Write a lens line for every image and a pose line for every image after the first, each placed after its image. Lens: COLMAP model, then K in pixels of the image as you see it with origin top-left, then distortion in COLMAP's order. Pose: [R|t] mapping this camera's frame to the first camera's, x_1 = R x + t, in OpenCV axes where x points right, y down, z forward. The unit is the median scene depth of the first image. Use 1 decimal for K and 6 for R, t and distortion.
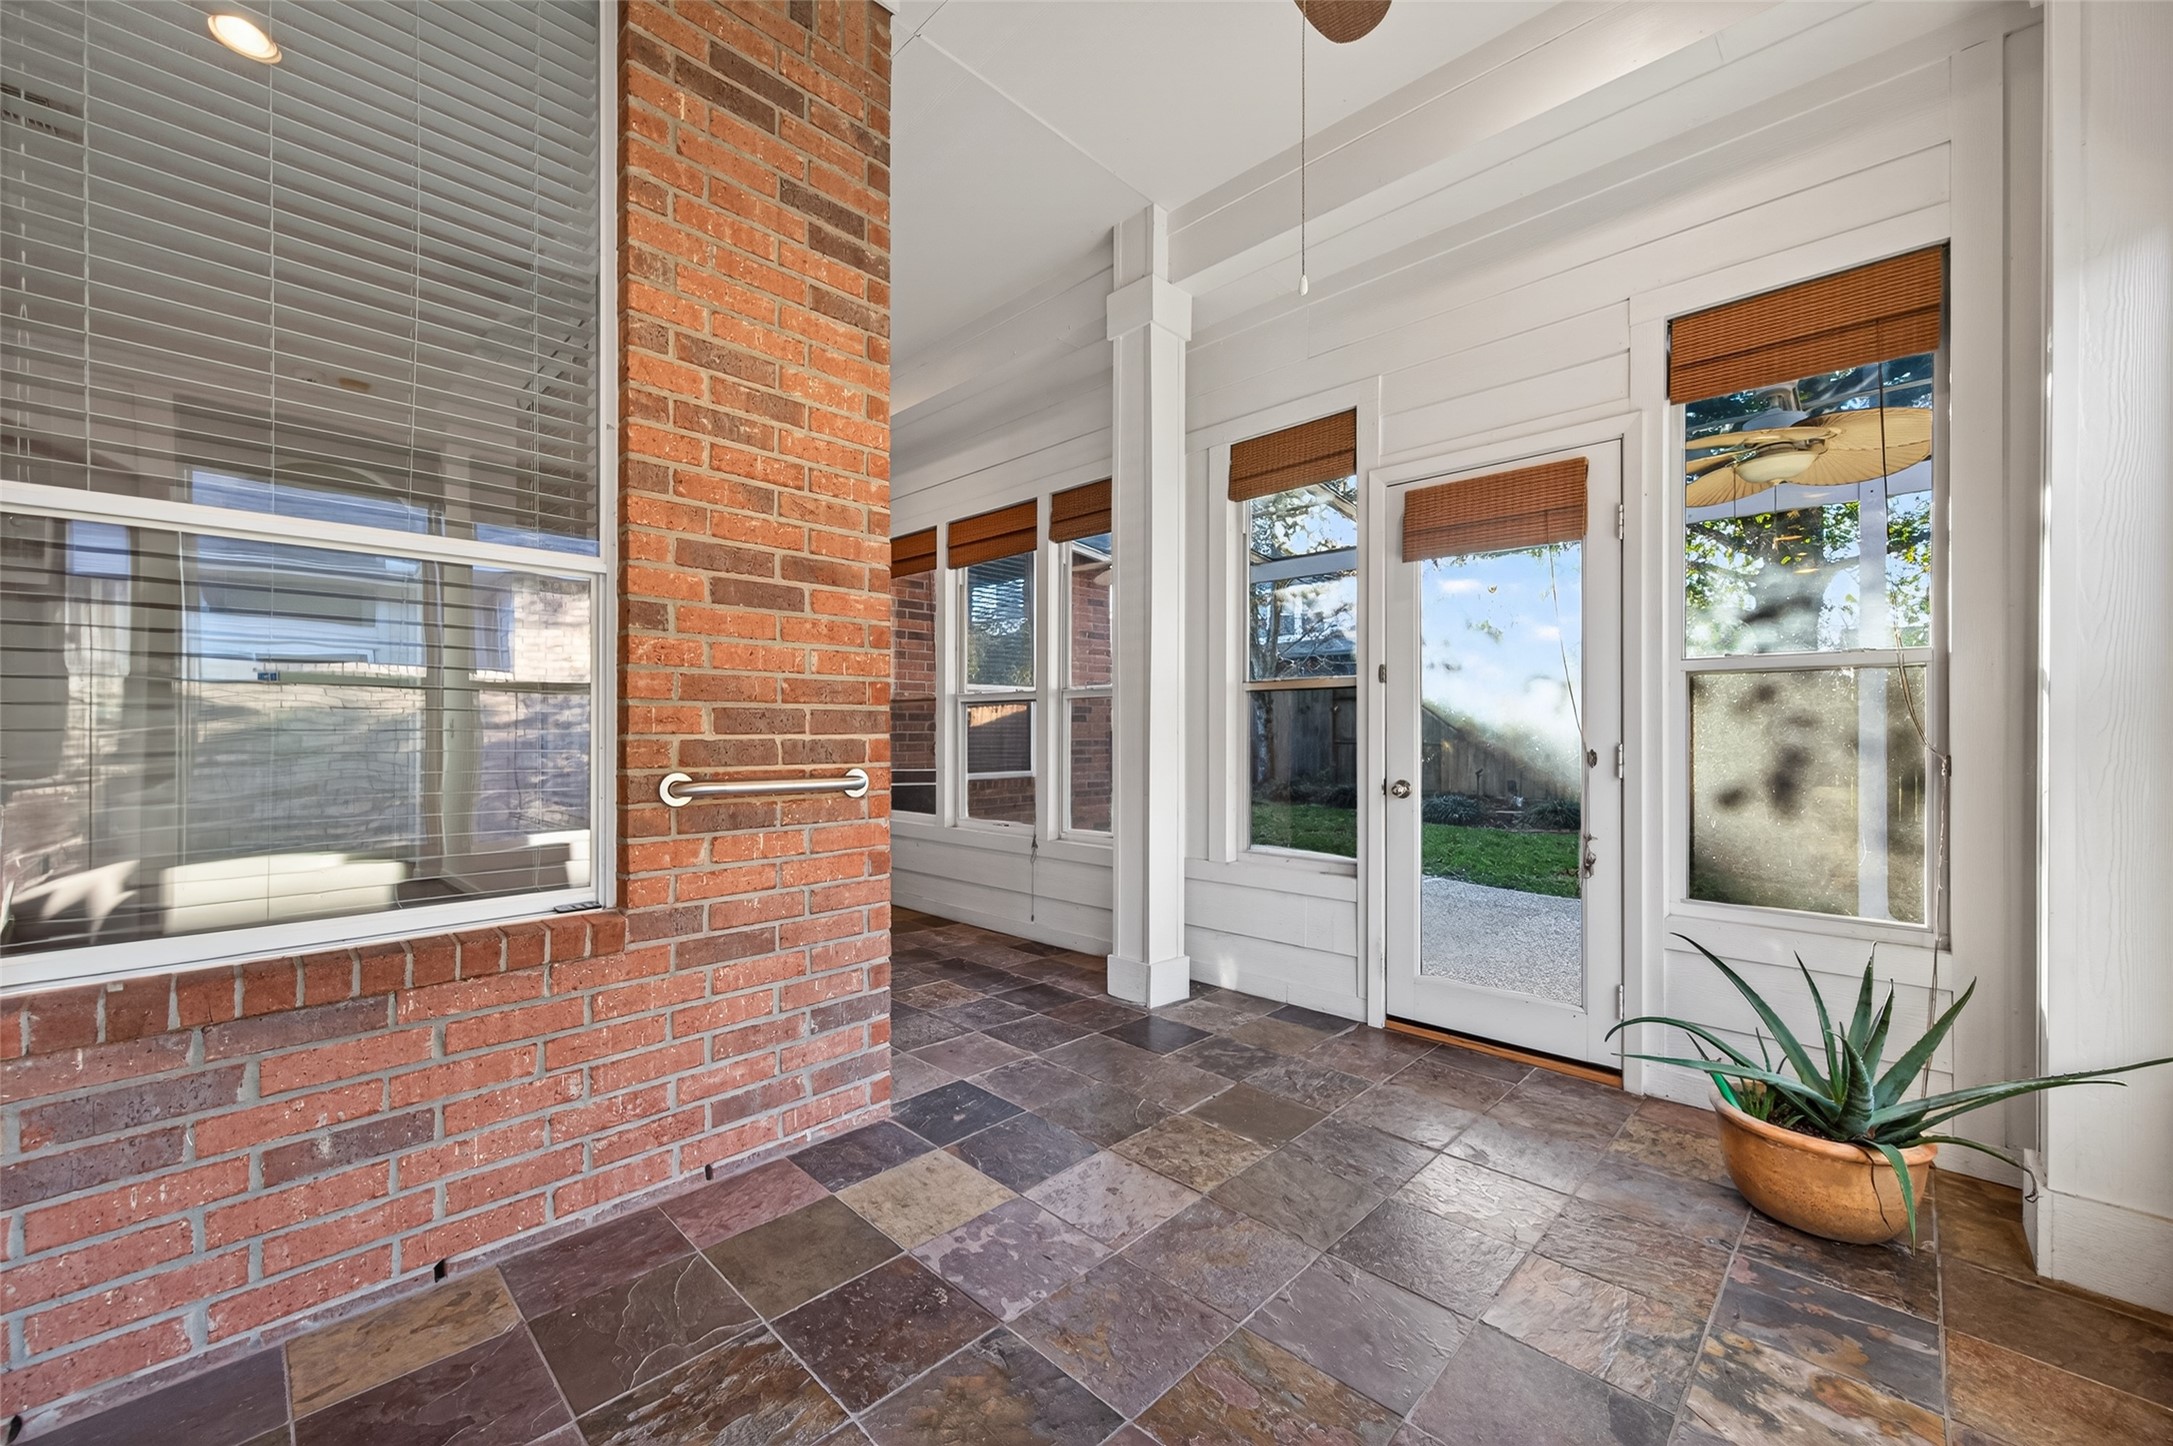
lens RADIAL K [[845.2, 0, 1095.0], [0, 845.2, 726.6], [0, 0, 1]] dist [0.005364, -0.002073]
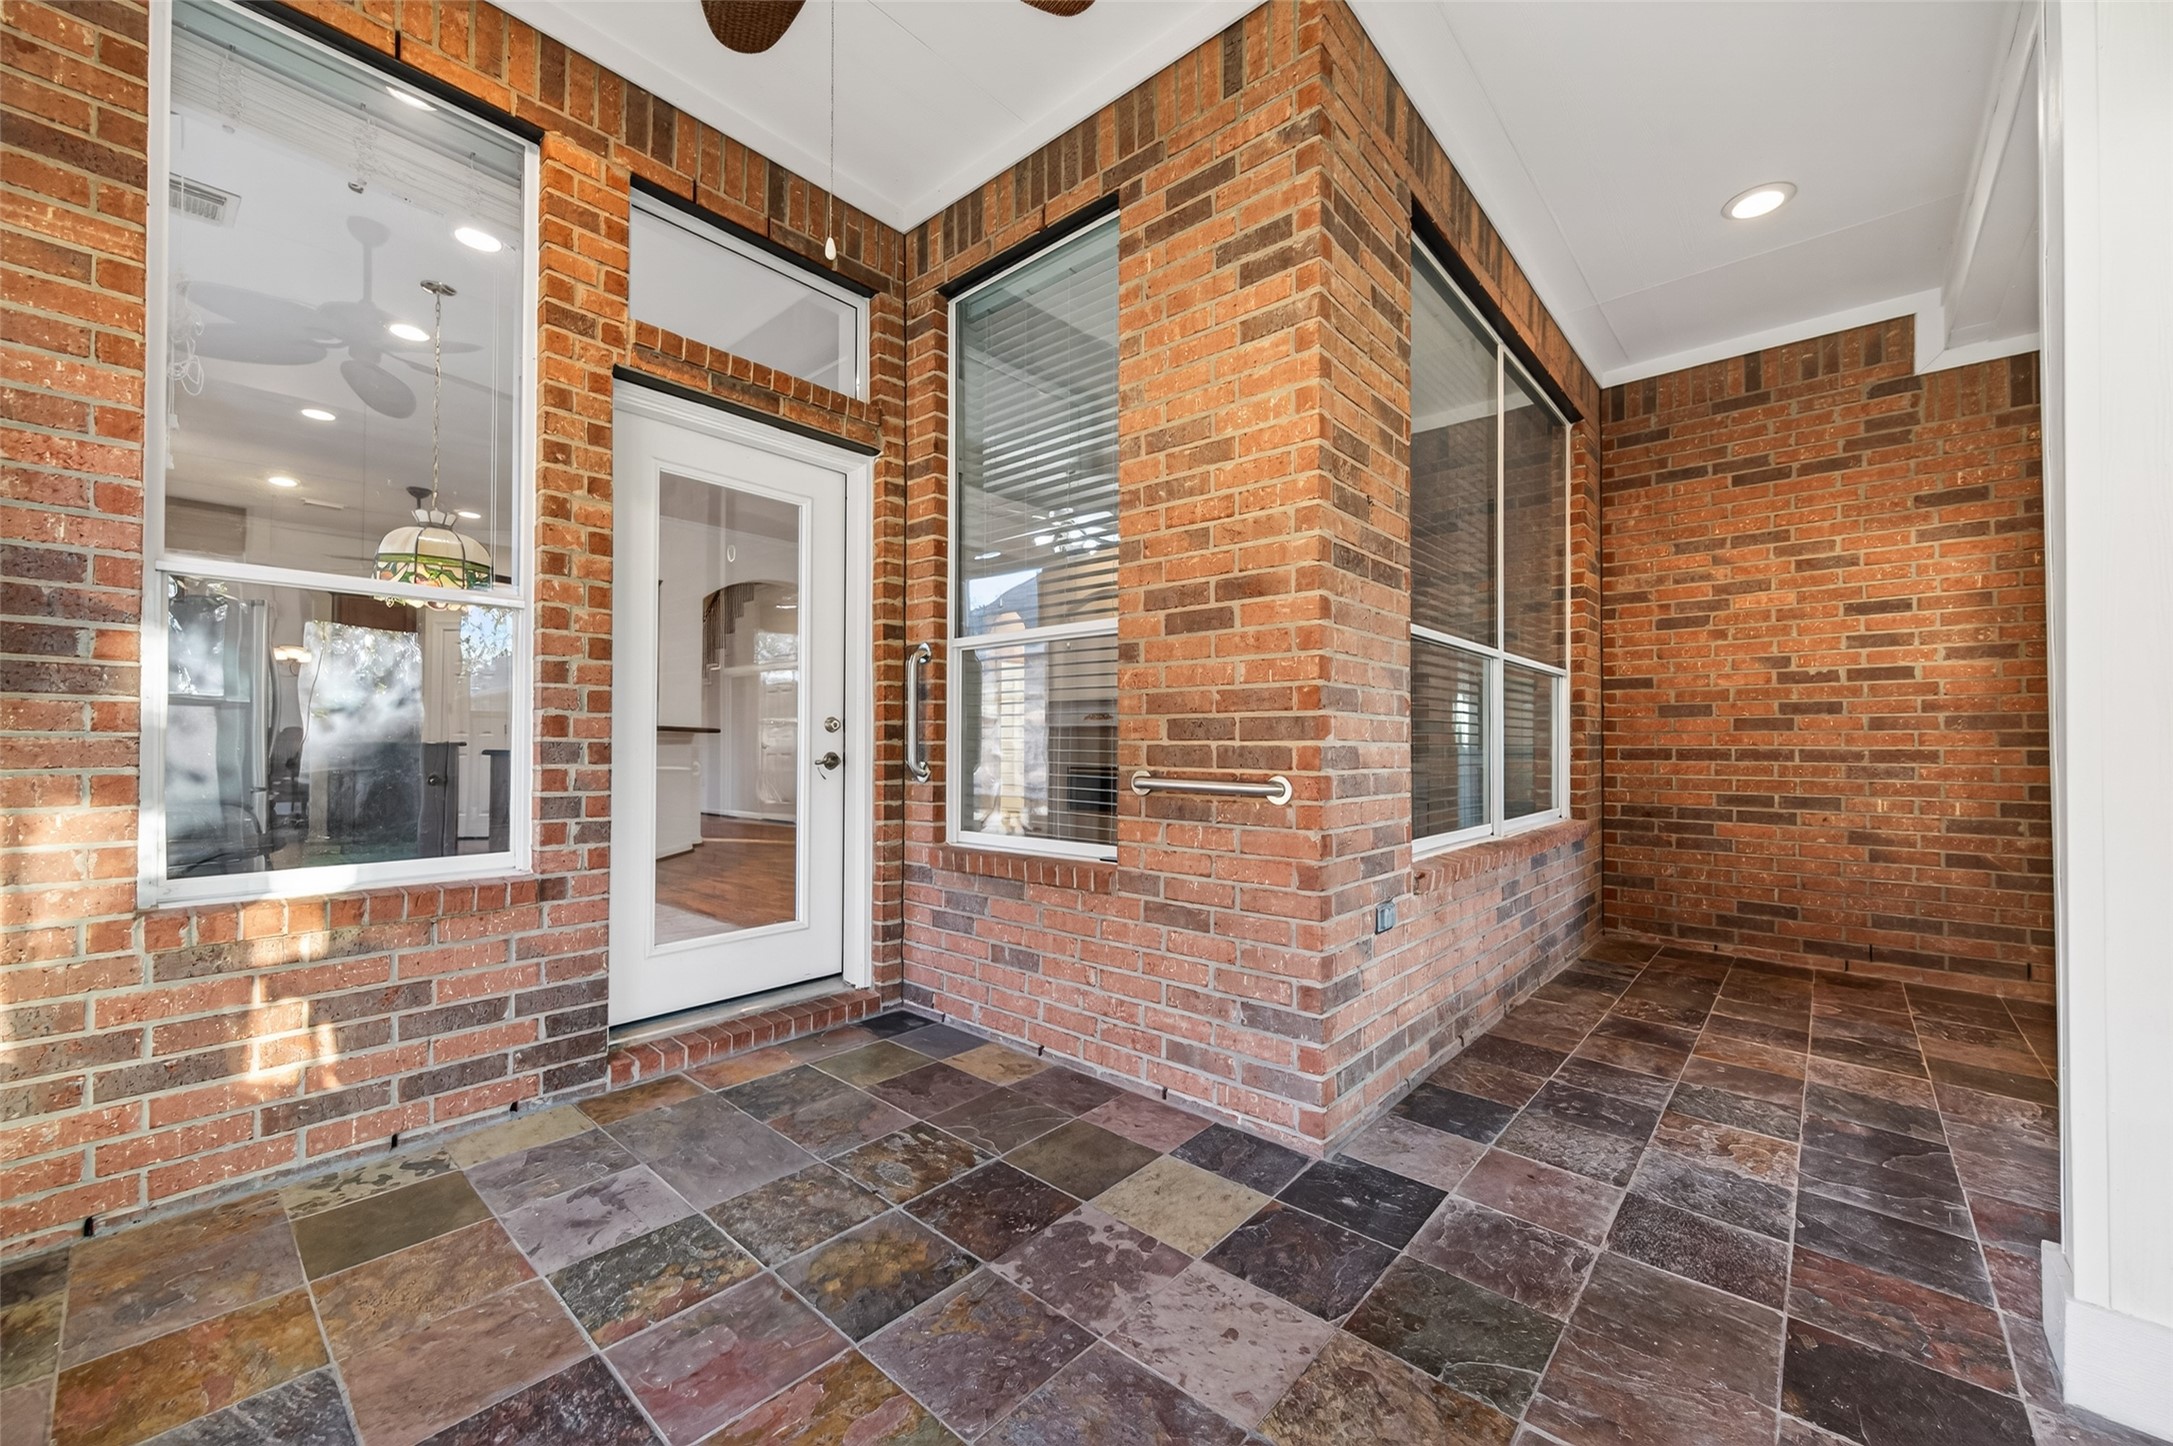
lens RADIAL K [[845.2, 0, 1094.5], [0, 845.2, 732.4], [0, 0, 1]] dist [0.005364, -0.002073]
pose [[0.044492, -0.017974, -0.998848, 0.749301], [-0.002781, 0.999832, -0.018116, 0.019136], [0.999006, 0.003584, 0.044435, 0.800209]]
